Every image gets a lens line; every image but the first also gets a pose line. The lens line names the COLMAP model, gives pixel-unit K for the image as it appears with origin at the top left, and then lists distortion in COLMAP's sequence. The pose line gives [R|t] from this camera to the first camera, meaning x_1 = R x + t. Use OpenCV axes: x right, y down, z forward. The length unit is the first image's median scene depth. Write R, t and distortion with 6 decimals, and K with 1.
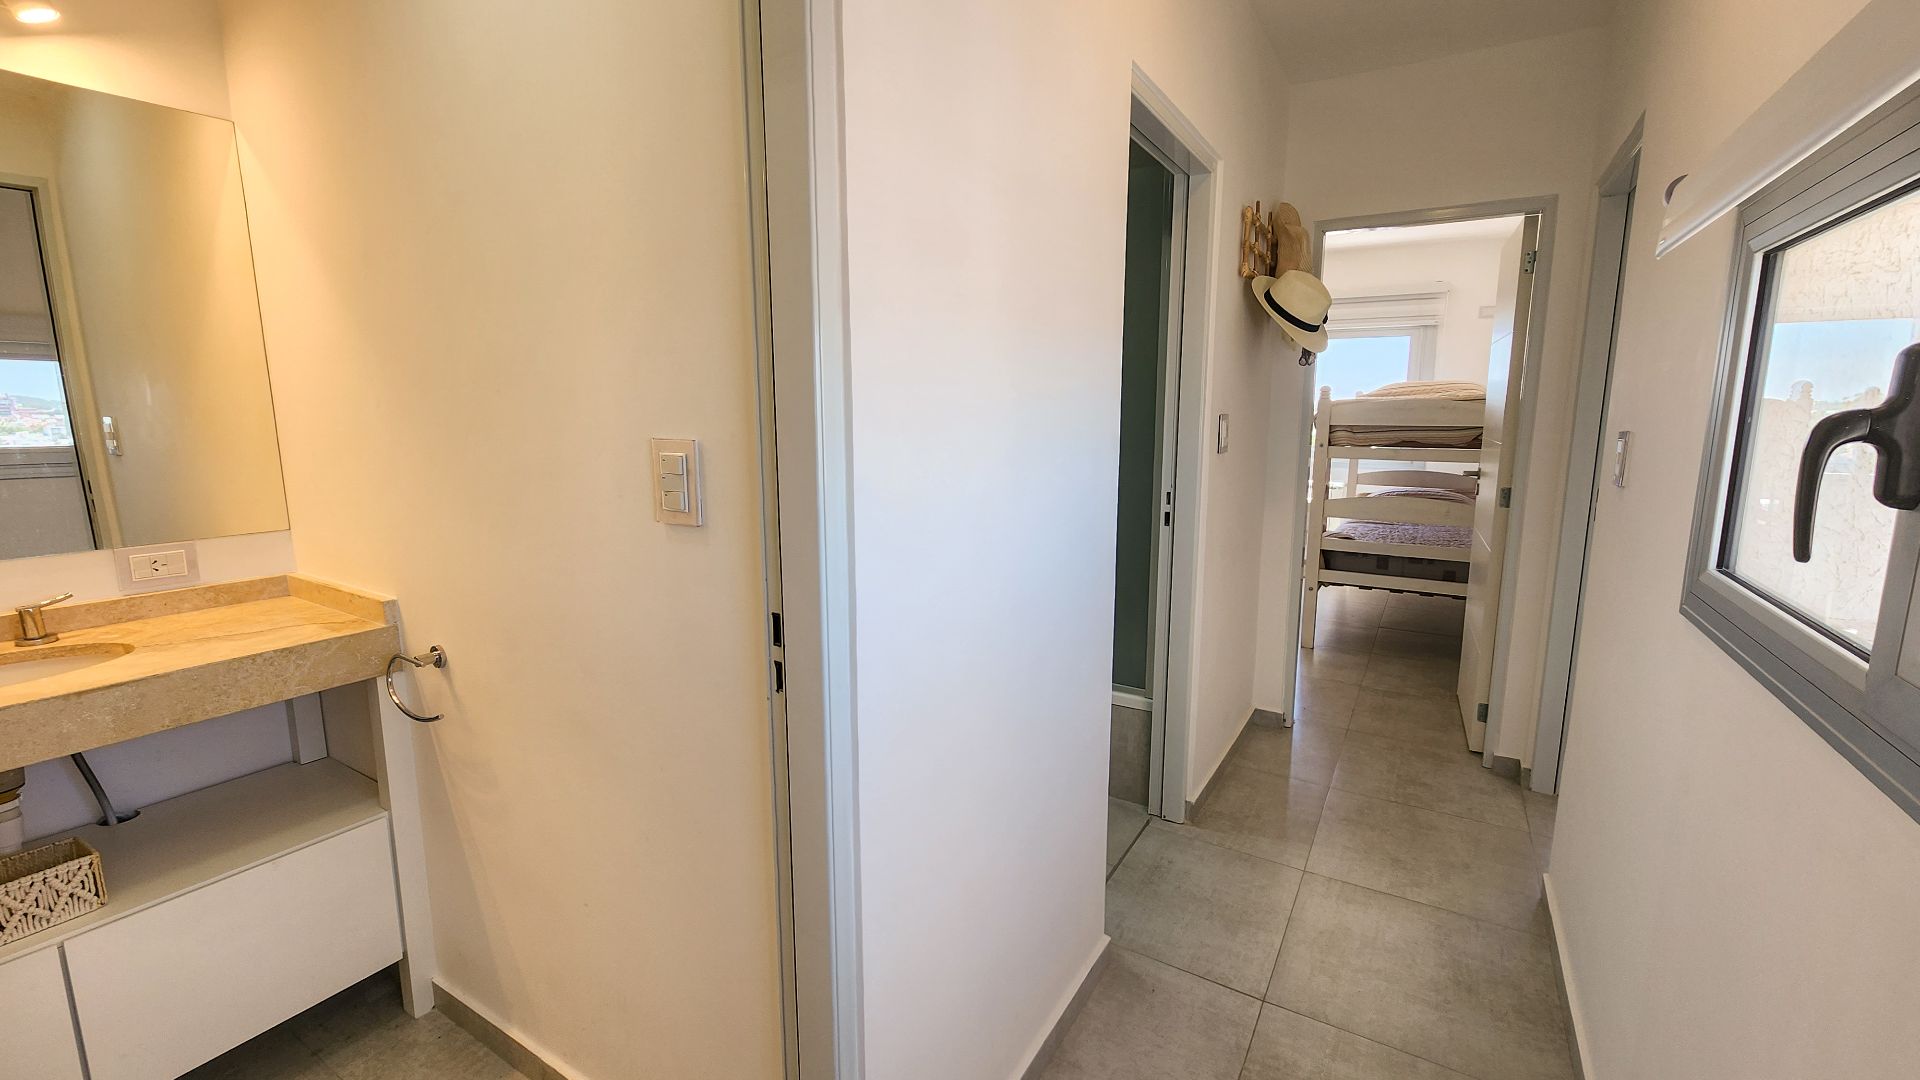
lens RADIAL K [[783.7, 0, 969.7], [0, 783.7, 539.5], [0, 0, 1]] dist [0.003193, -0.002315]
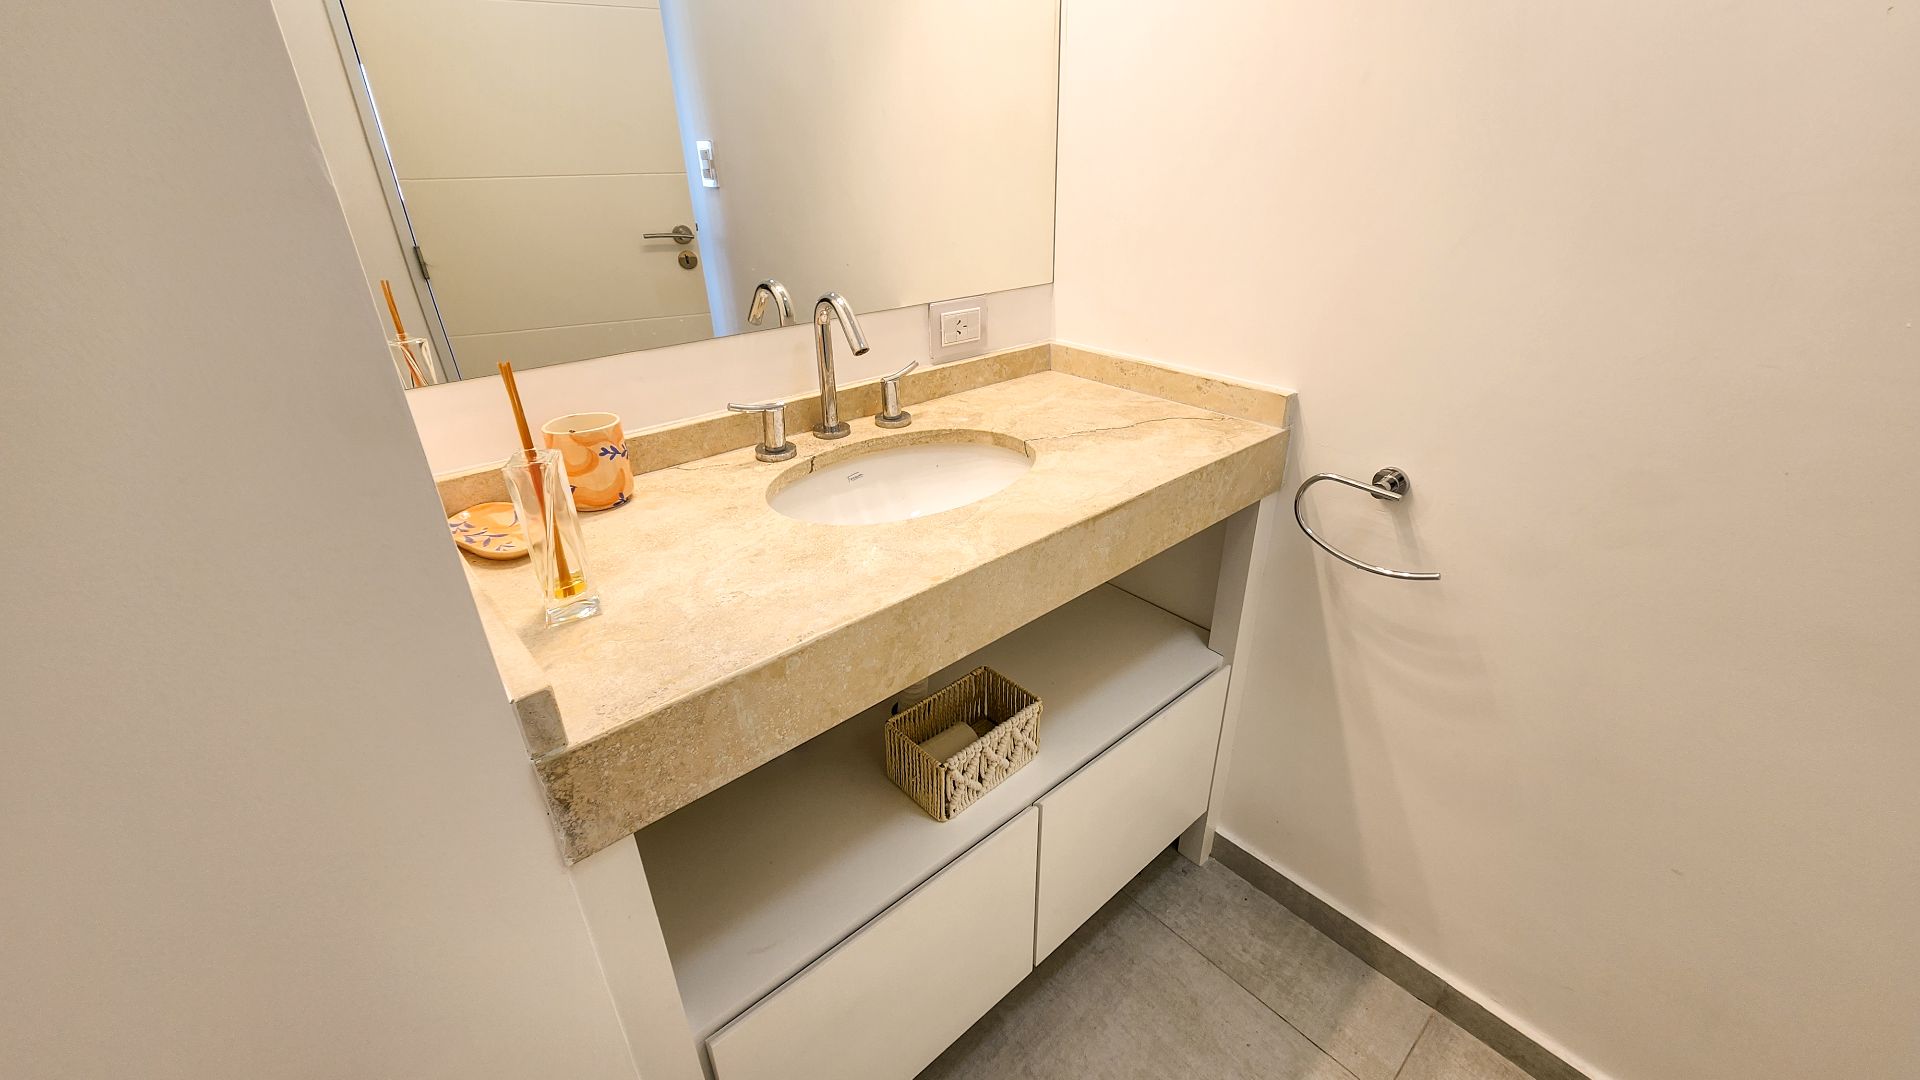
lens RADIAL K [[783.7, 0, 967.1], [0, 783.7, 528.3], [0, 0, 1]] dist [0.003193, -0.002315]
pose [[0.957777, 0.116229, -0.262972, -0.821330], [-0.037790, 0.957601, 0.285607, 0.001827], [0.285018, -0.263611, 0.921561, 0.228937]]
